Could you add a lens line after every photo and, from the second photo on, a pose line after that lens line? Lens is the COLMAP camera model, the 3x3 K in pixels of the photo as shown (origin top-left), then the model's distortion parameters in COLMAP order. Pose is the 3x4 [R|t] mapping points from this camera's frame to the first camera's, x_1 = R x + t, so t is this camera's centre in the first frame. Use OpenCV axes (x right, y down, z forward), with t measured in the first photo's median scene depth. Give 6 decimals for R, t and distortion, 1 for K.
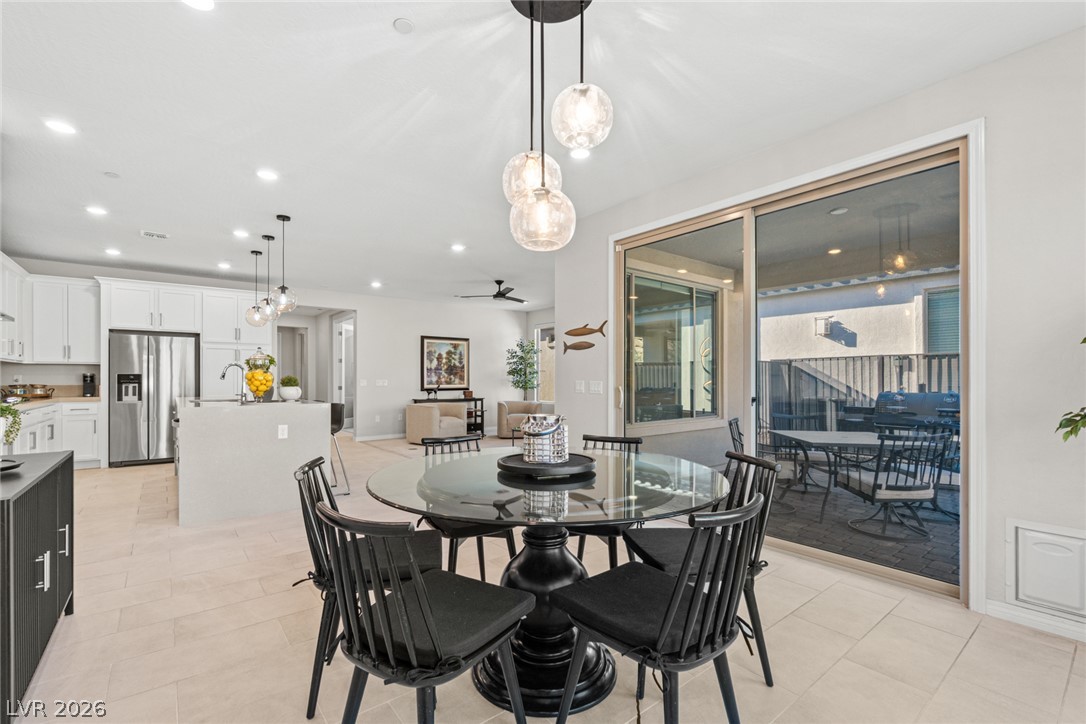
lens RADIAL K [[475.1, 0, 532.9], [0, 475.1, 376.2], [0, 0, 1]] dist [-0.002012, 0.000022]
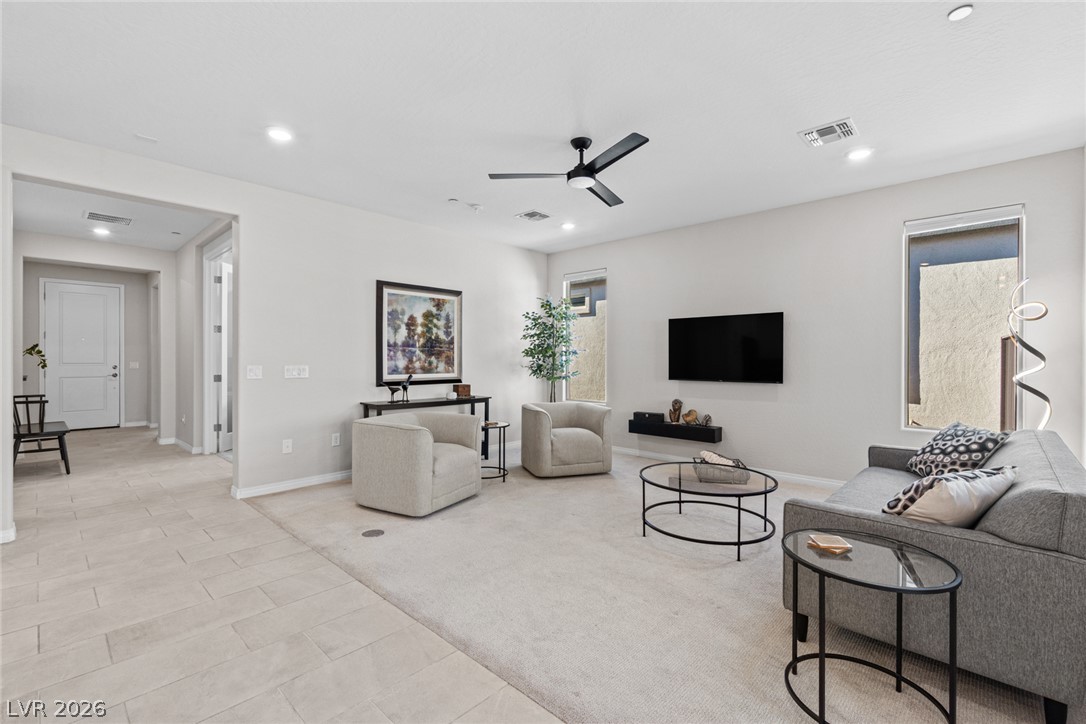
lens RADIAL K [[475.1, 0, 534.2], [0, 475.1, 358.9], [0, 0, 1]] dist [-0.002012, 0.000022]
pose [[0.989375, 0.003218, 0.145353, -0.137447], [-0.004087, 0.999976, 0.005675, -0.002650], [-0.145331, -0.006208, 0.989364, 0.449390]]
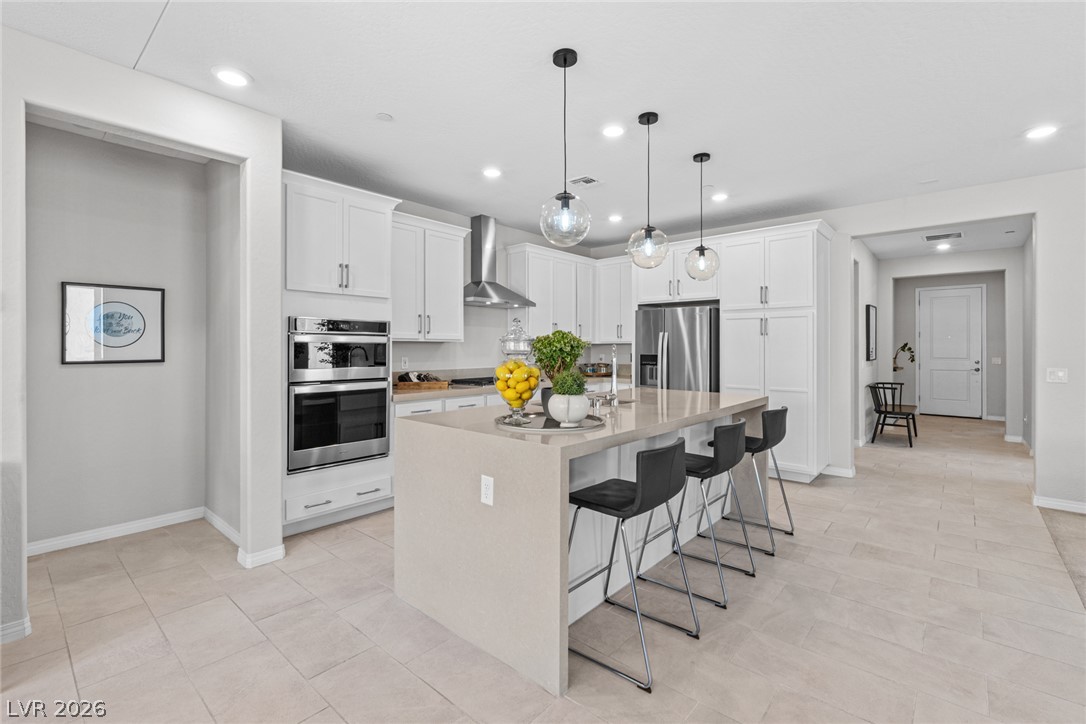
lens RADIAL K [[475.1, 0, 545.5], [0, 475.1, 348.1], [0, 0, 1]] dist [-0.002012, 0.000022]
pose [[0.189184, 0.002450, -0.981939, -0.015478], [0.002963, 0.999991, 0.003066, -0.012731], [0.981937, -0.003490, 0.189175, 0.414177]]
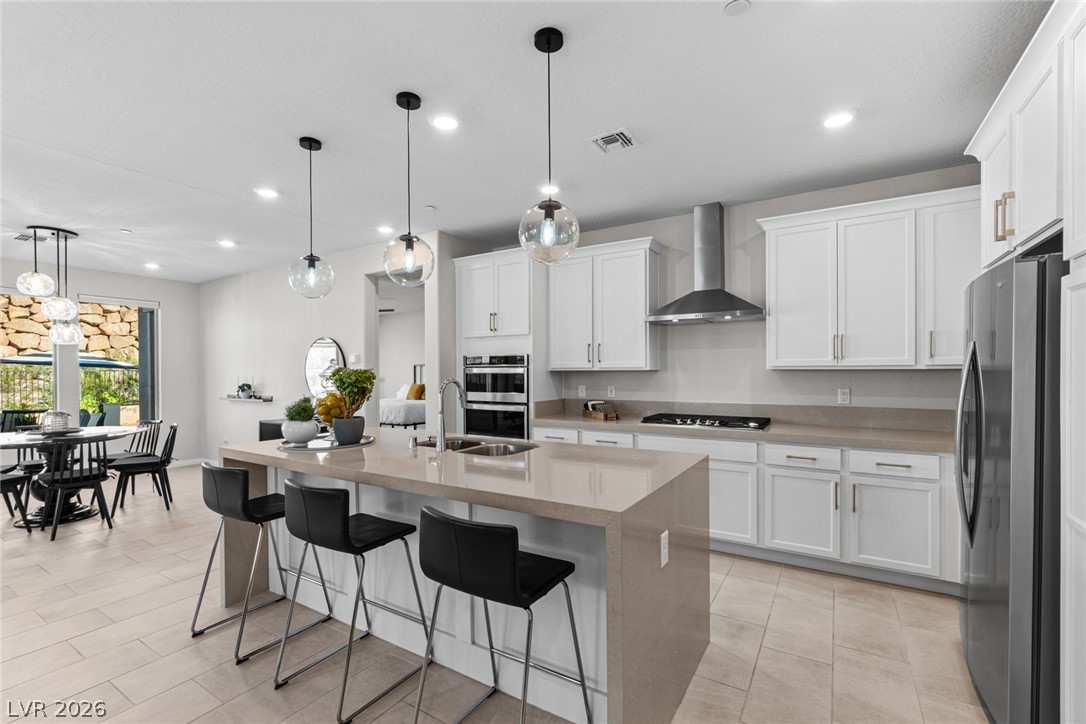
lens RADIAL K [[475.1, 0, 533.2], [0, 475.1, 378.4], [0, 0, 1]] dist [-0.002012, 0.000022]
pose [[-0.940677, 0.014706, -0.338985, -0.275084], [0.010233, 0.999835, 0.014980, -0.017875], [0.339150, 0.010623, -0.940672, 0.785423]]
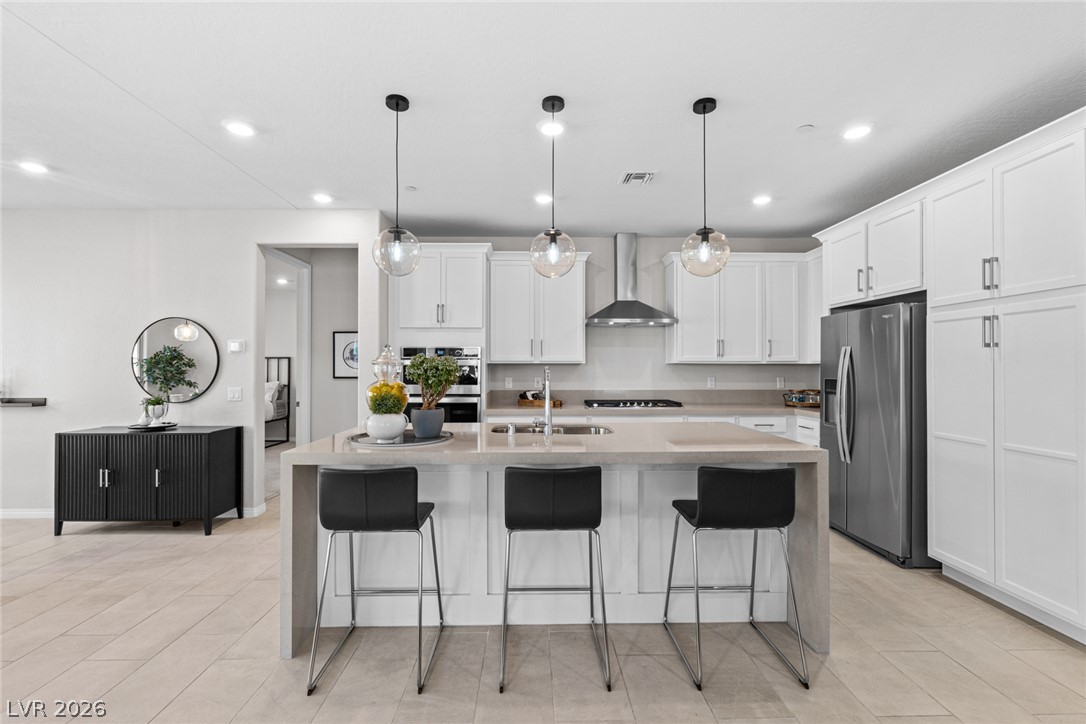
lens RADIAL K [[475.1, 0, 539.8], [0, 475.1, 362.8], [0, 0, 1]] dist [-0.002012, 0.000022]
pose [[-0.598613, -0.005950, -0.801017, -0.087102], [0.004368, 0.999933, -0.010692, -0.013301], [0.801027, -0.009899, -0.598547, 0.683617]]
